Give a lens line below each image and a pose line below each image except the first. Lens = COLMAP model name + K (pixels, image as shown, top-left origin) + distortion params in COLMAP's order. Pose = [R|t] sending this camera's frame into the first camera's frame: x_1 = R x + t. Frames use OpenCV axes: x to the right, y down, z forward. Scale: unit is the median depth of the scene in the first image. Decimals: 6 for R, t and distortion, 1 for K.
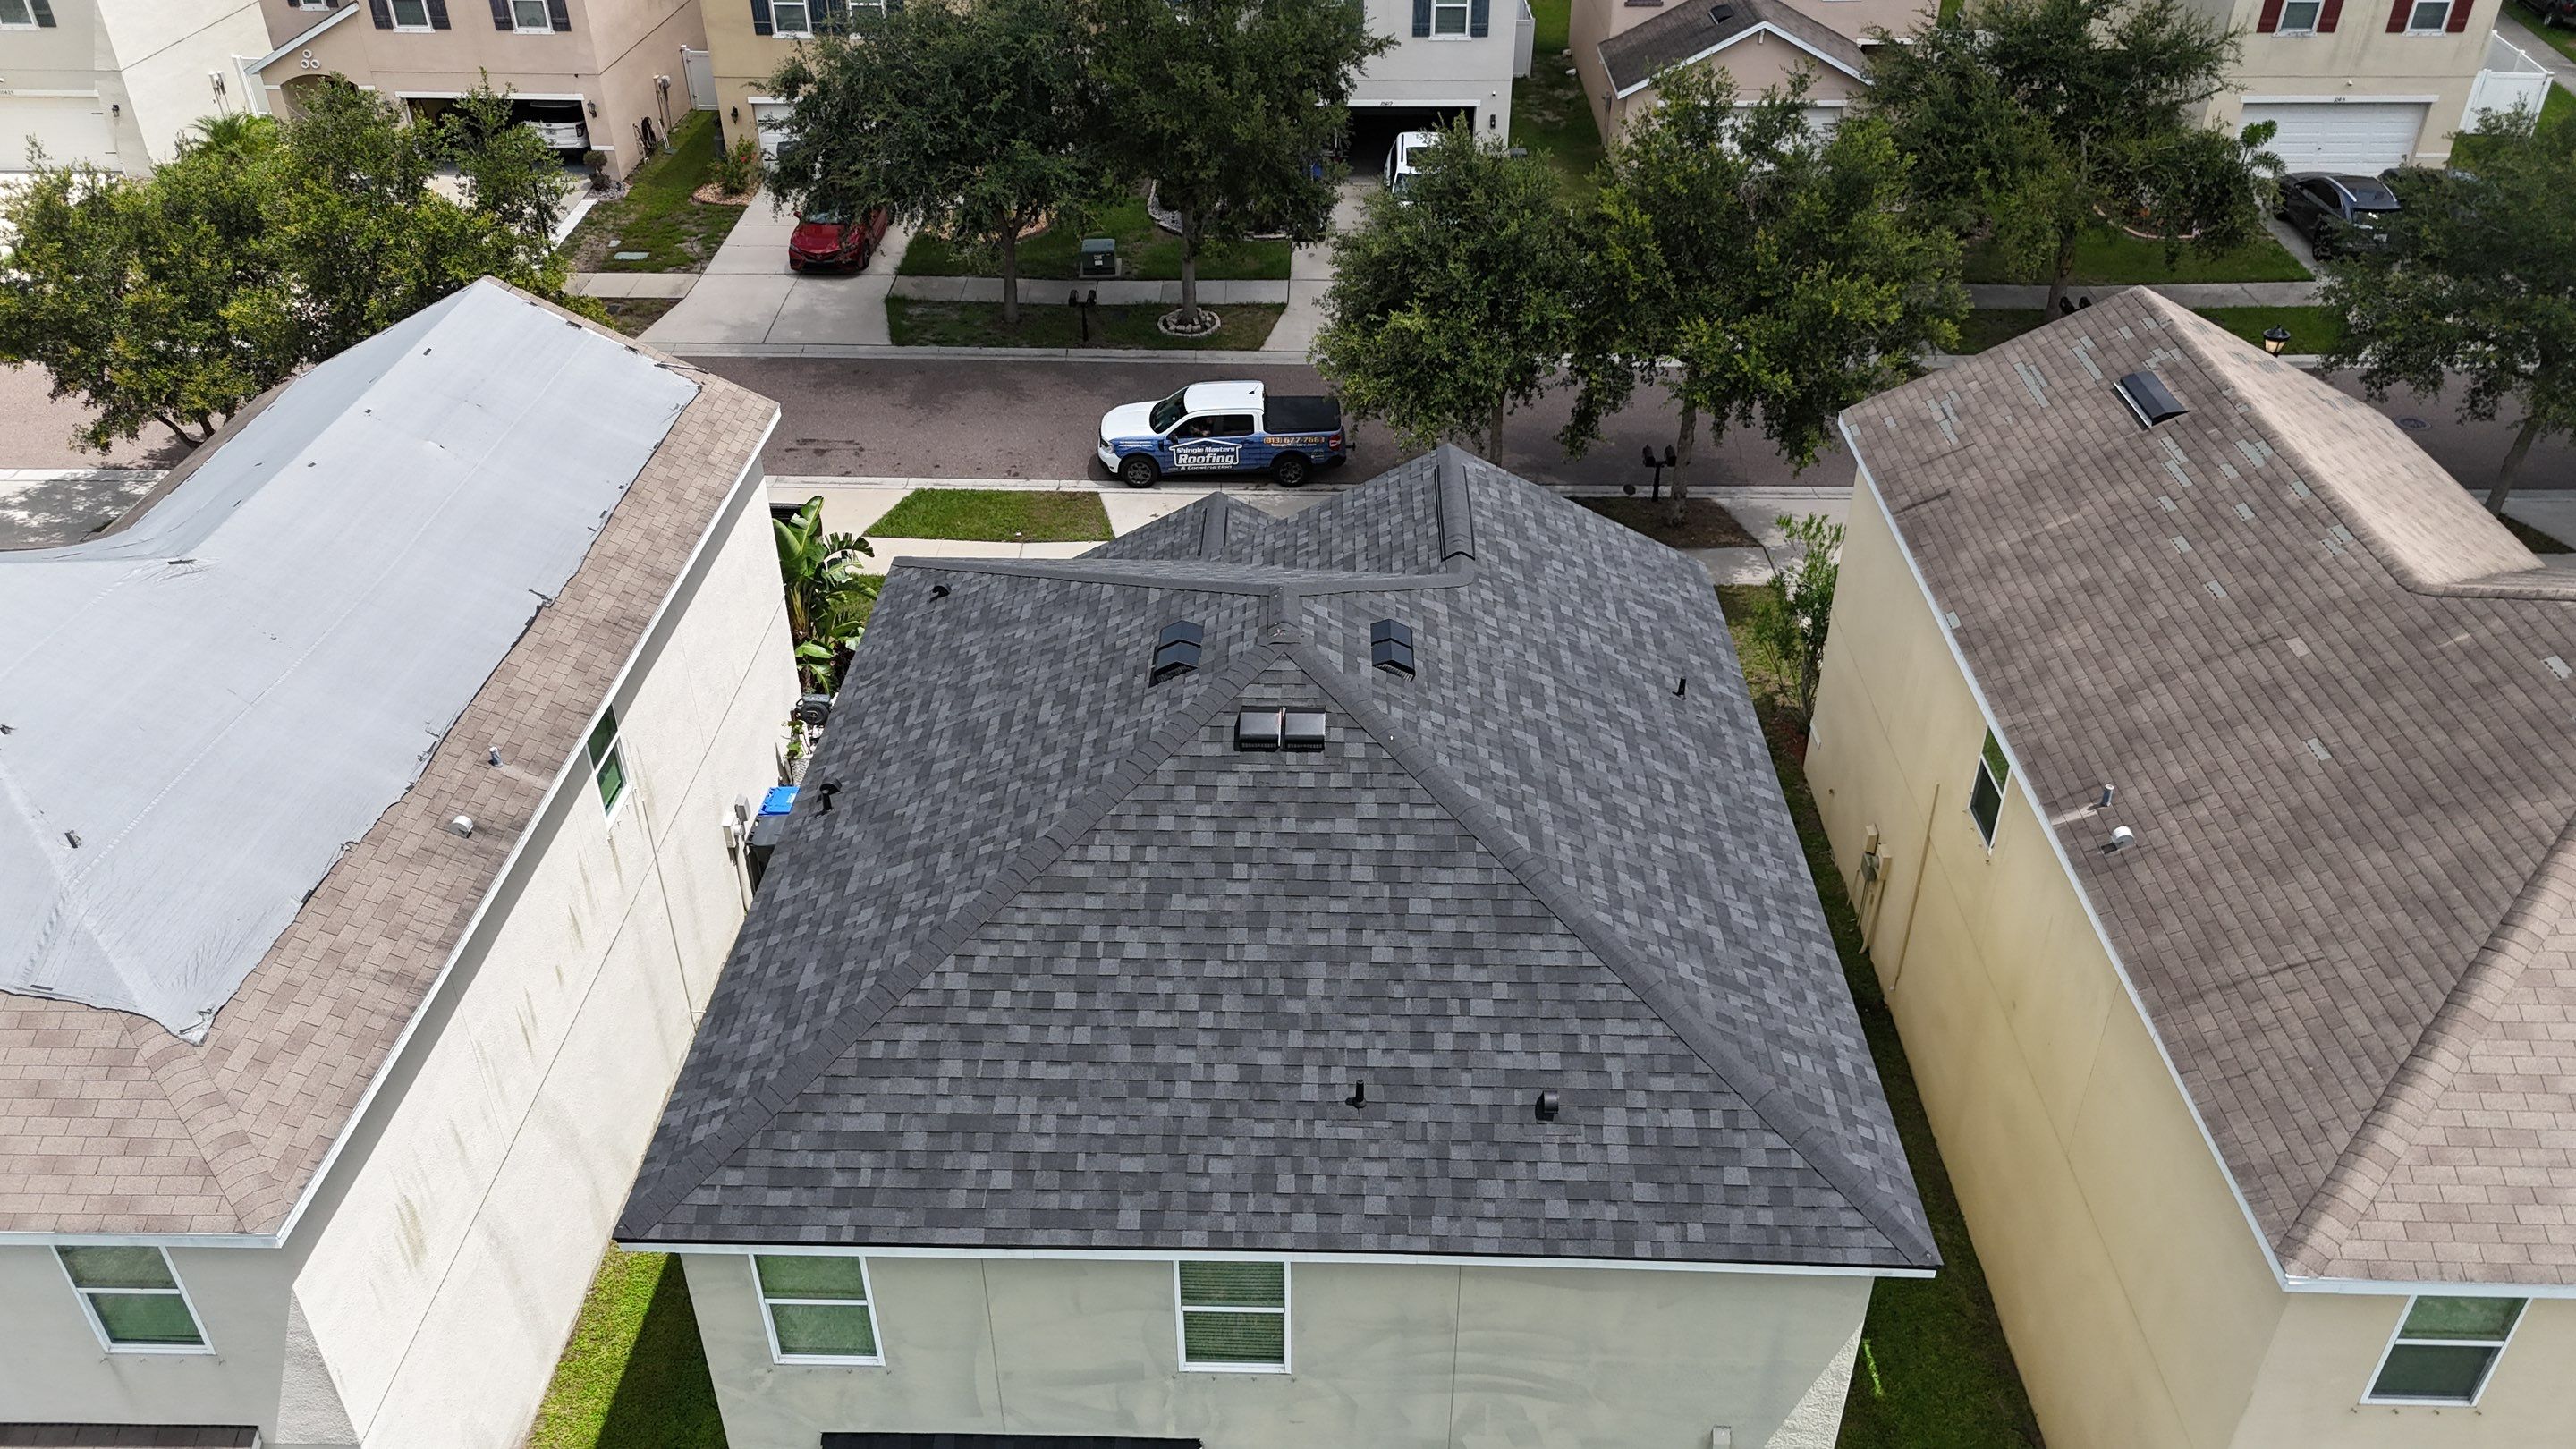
lens RADIAL K [[1895.6, 0, 1287.0], [0, 1895.6, 721.4], [0, 0, 1]] dist [0.073908, -0.072727]
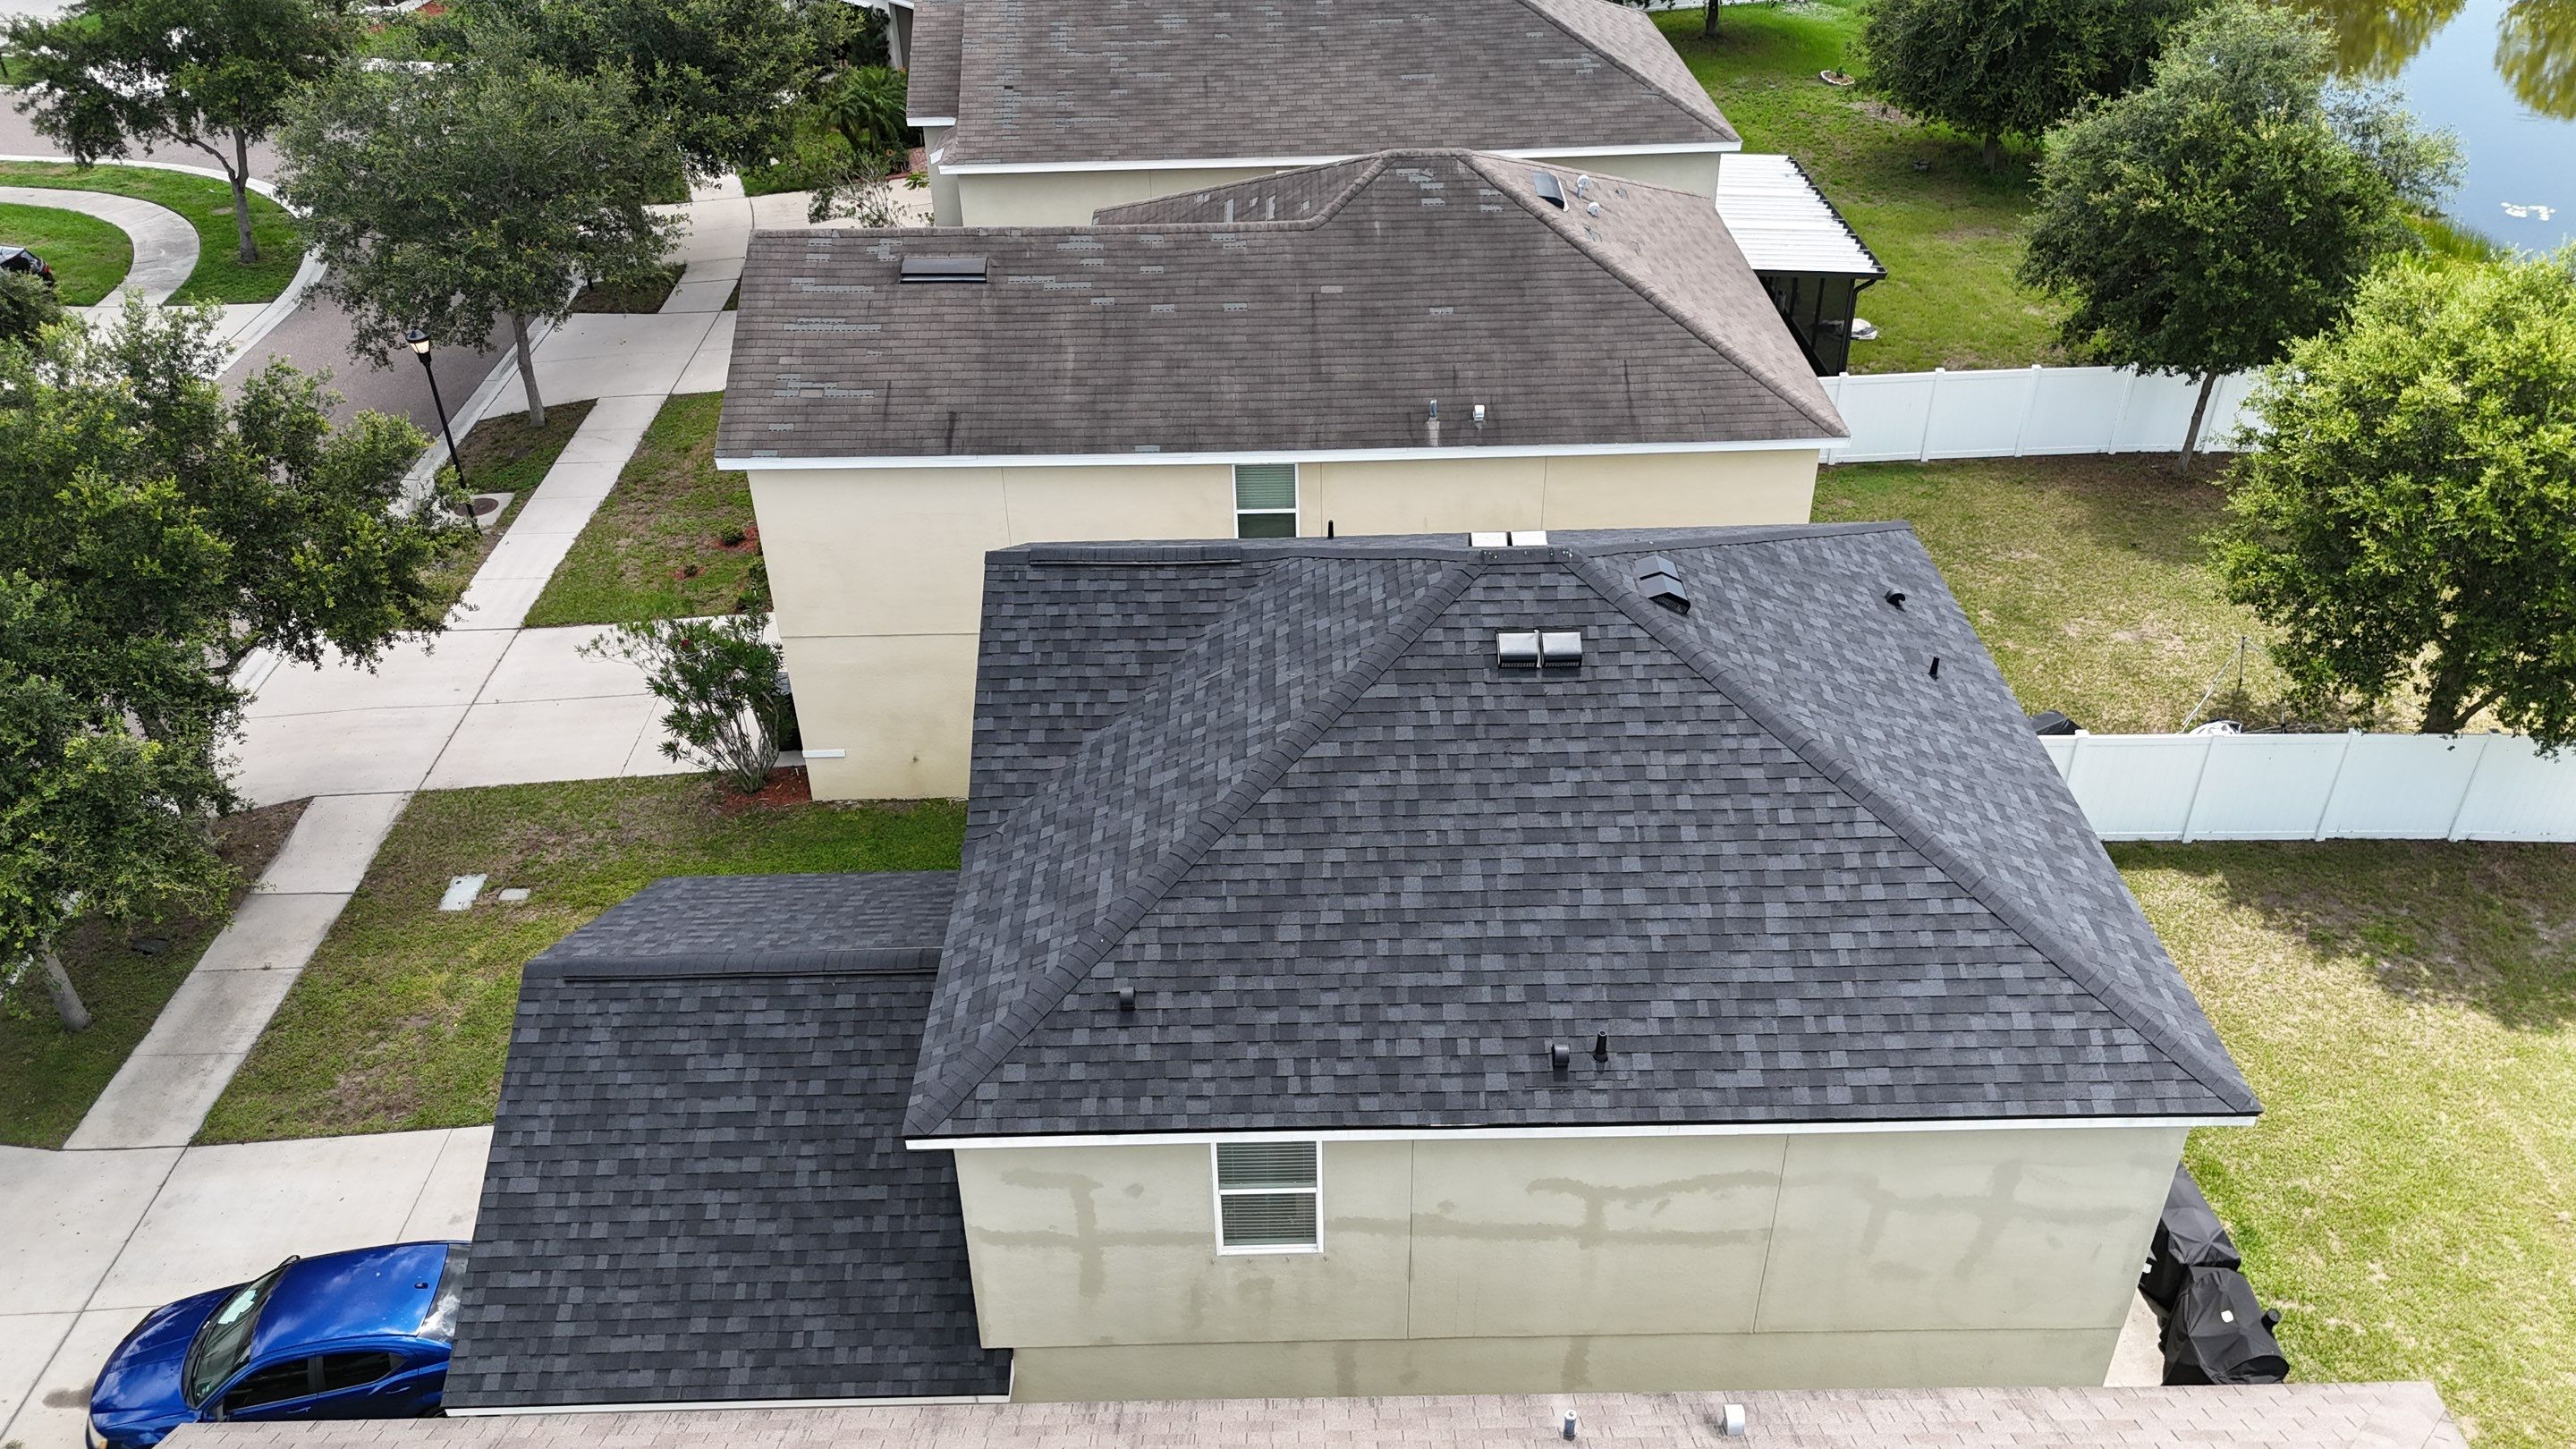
lens RADIAL K [[1895.6, 0, 1289.4], [0, 1895.6, 719.5], [0, 0, 1]] dist [0.073908, -0.072727]
pose [[-0.035403, -0.549550, 0.834711, -0.942100], [0.567022, 0.676734, 0.469592, -0.574769], [-0.822941, 0.489924, 0.287648, 0.890475]]
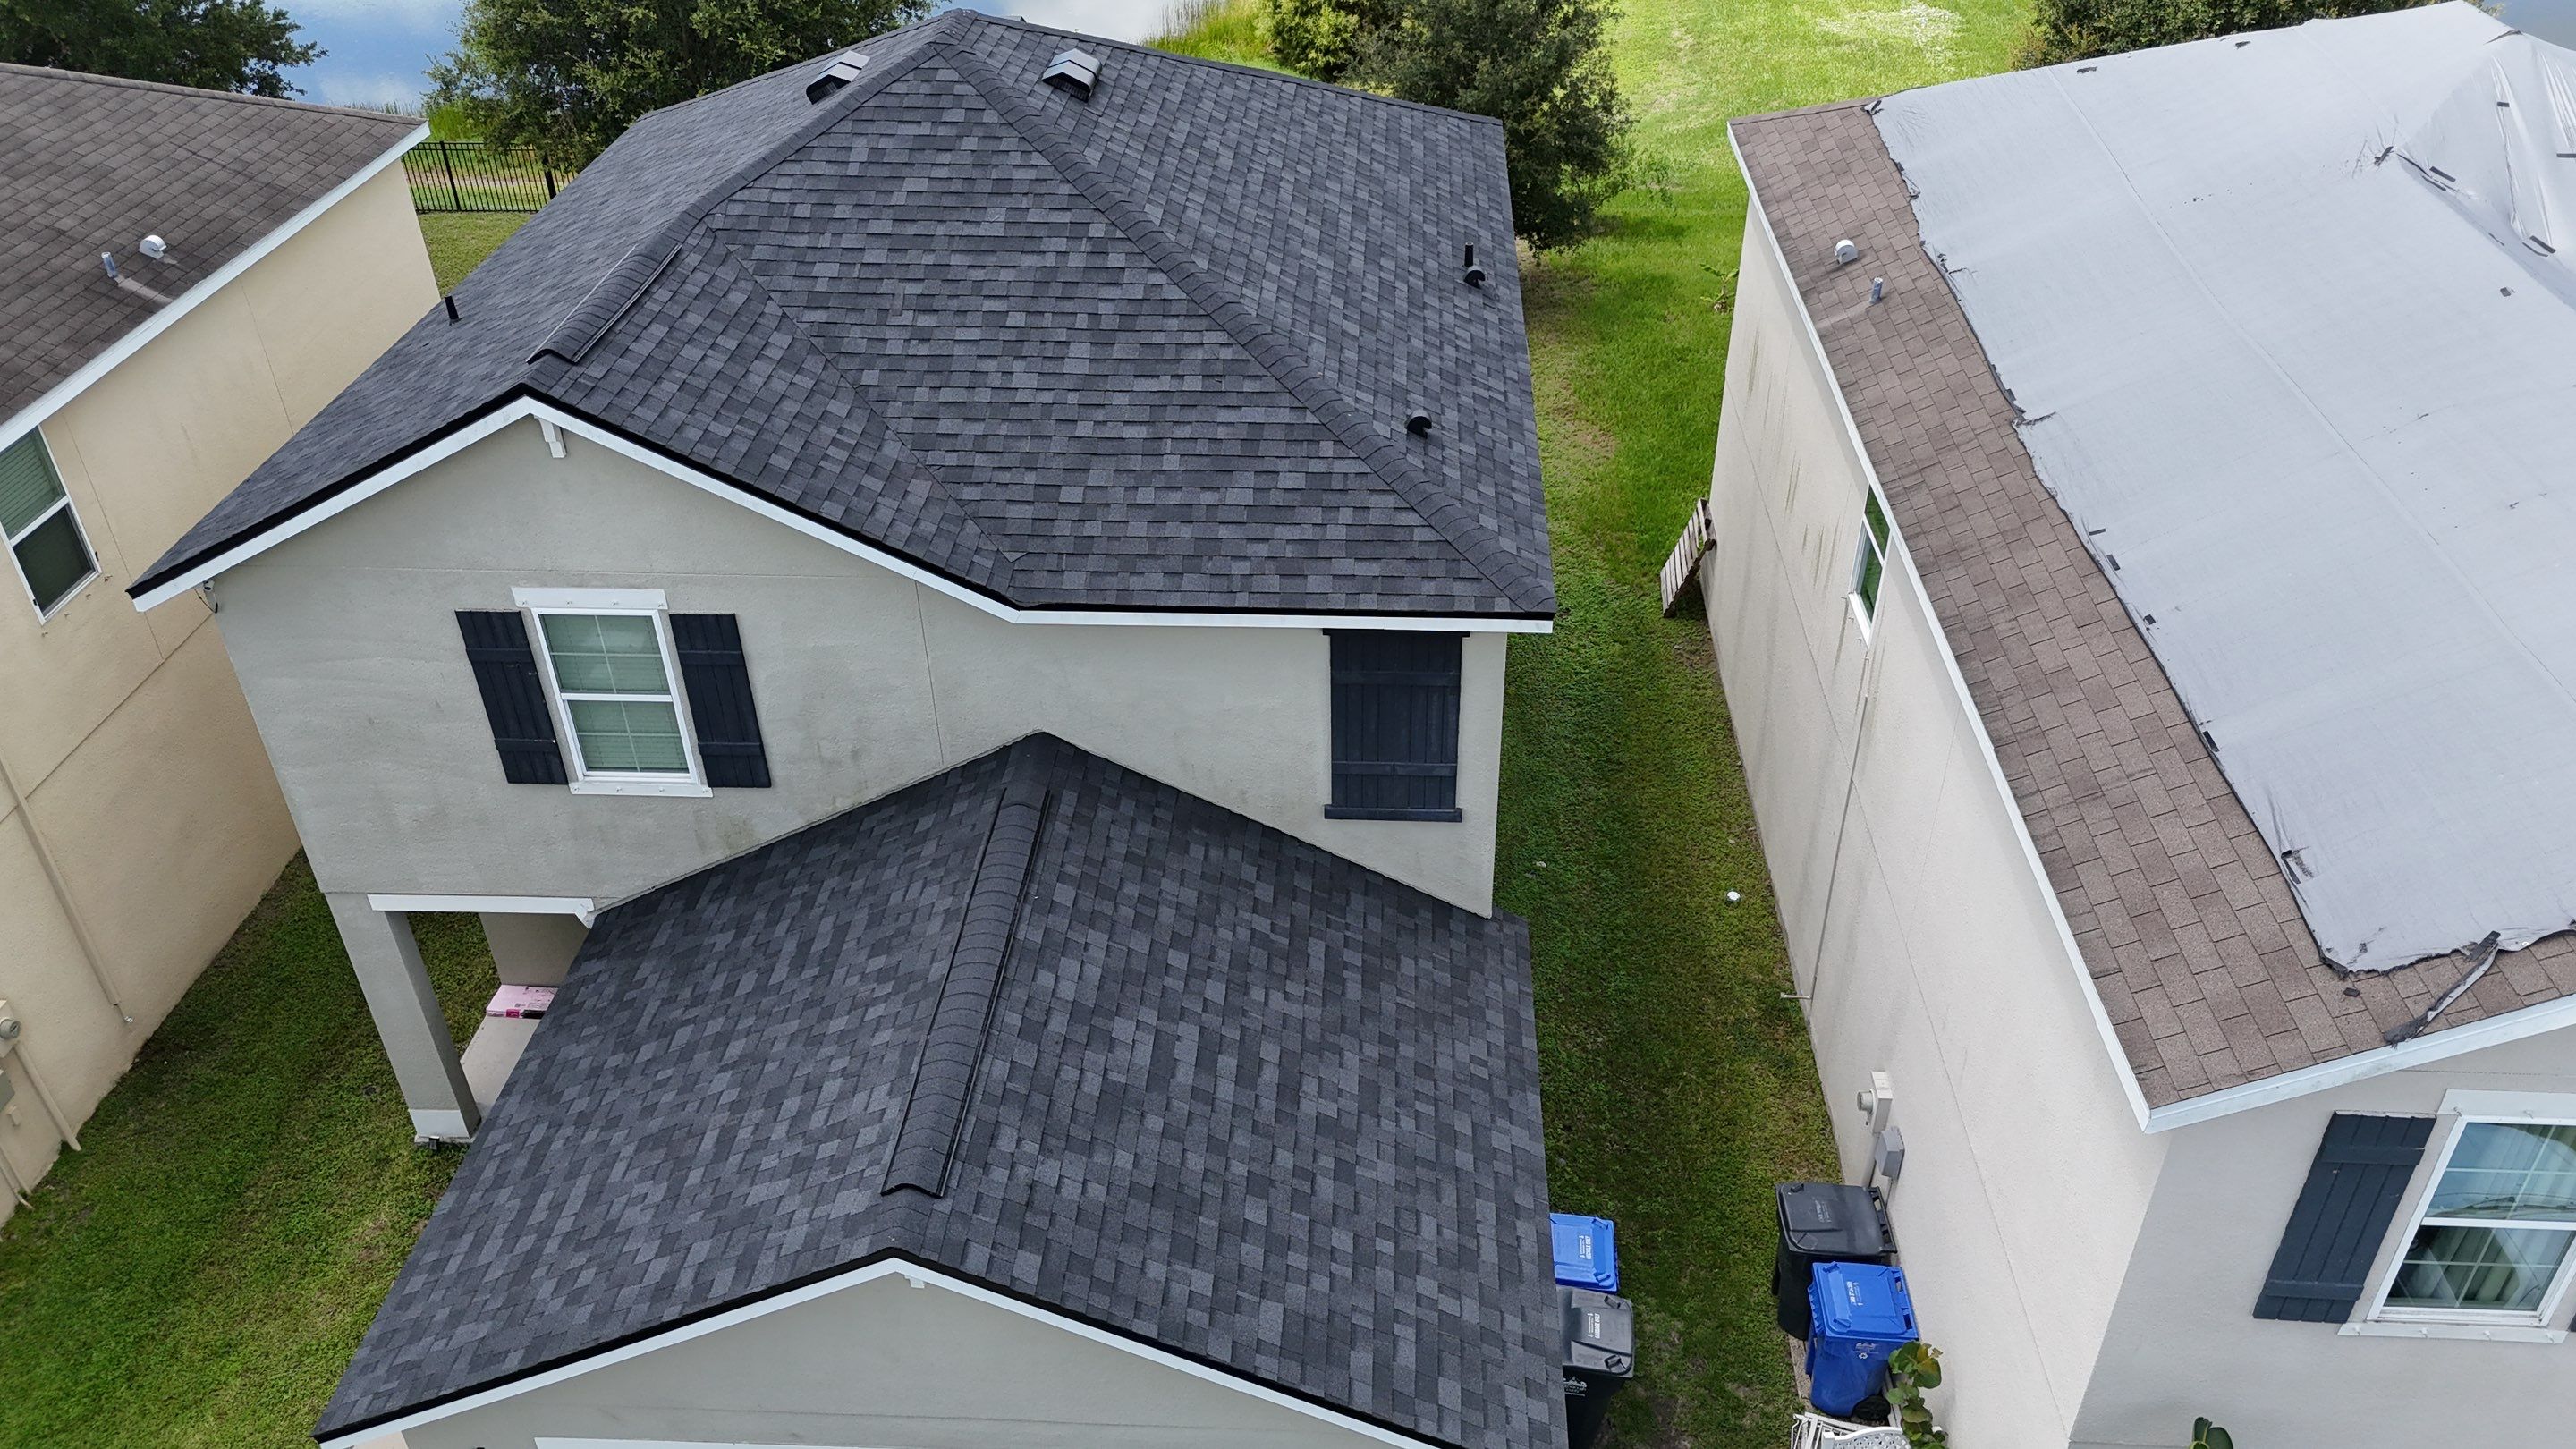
lens RADIAL K [[1895.6, 0, 1290.6], [0, 1895.6, 719.8], [0, 0, 1]] dist [0.073908, -0.072727]
pose [[-0.999384, -0.002591, 0.034999, -0.207682], [0.031496, 0.373703, 0.927013, -0.820993], [-0.015481, 0.927545, -0.373392, 1.727884]]
